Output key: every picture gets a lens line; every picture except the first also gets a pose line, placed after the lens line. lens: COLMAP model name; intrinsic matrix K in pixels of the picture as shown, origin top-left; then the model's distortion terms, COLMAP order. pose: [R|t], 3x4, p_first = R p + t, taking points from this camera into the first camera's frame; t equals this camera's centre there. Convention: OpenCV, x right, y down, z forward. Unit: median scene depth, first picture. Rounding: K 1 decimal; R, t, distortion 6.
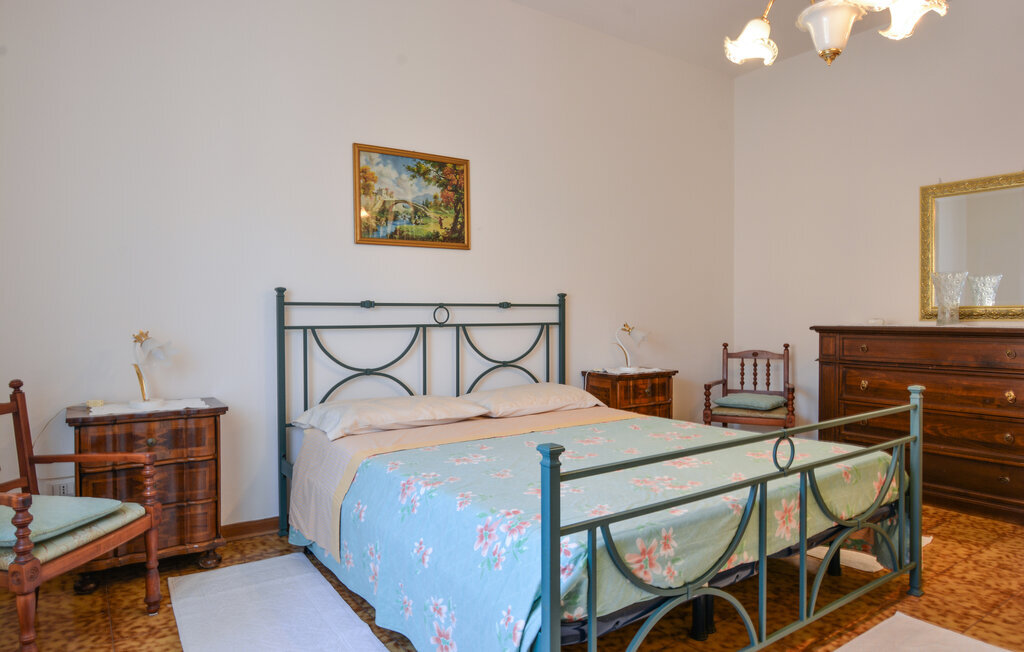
lens RADIAL K [[629.9, 0, 514.3], [0, 629.9, 317.5], [0, 0, 1]] dist [0.003214, -0.016105]
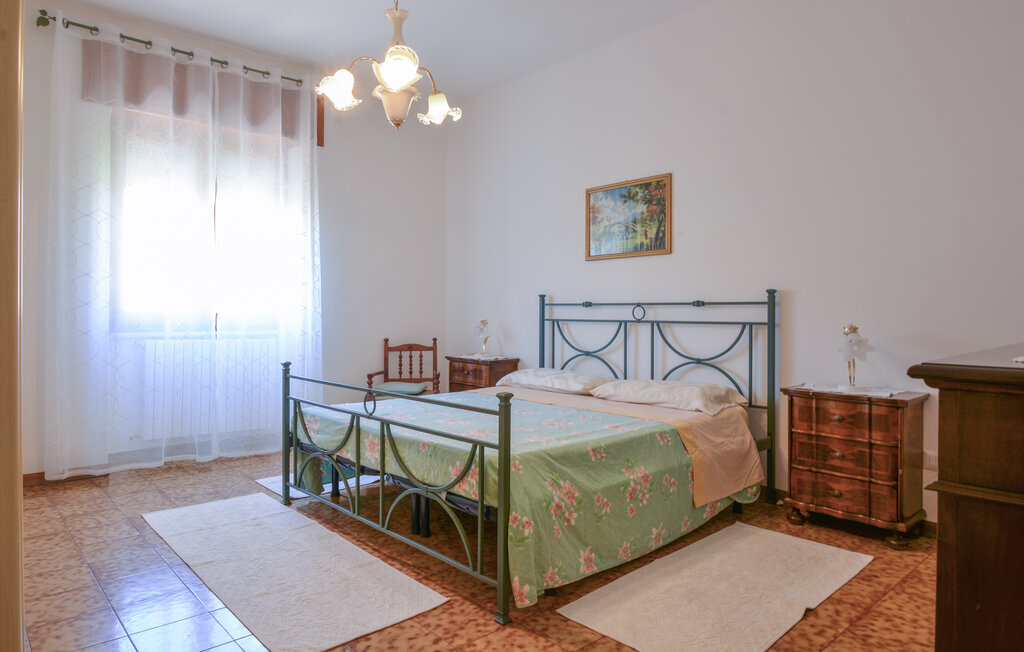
lens RADIAL K [[629.9, 0, 490.0], [0, 629.9, 311.0], [0, 0, 1]] dist [0.003214, -0.016105]
pose [[0.113247, 0.003884, -0.993559, 1.032572], [-0.010214, 0.999944, 0.002745, -0.007708], [0.993514, 0.009838, 0.113280, 0.585426]]
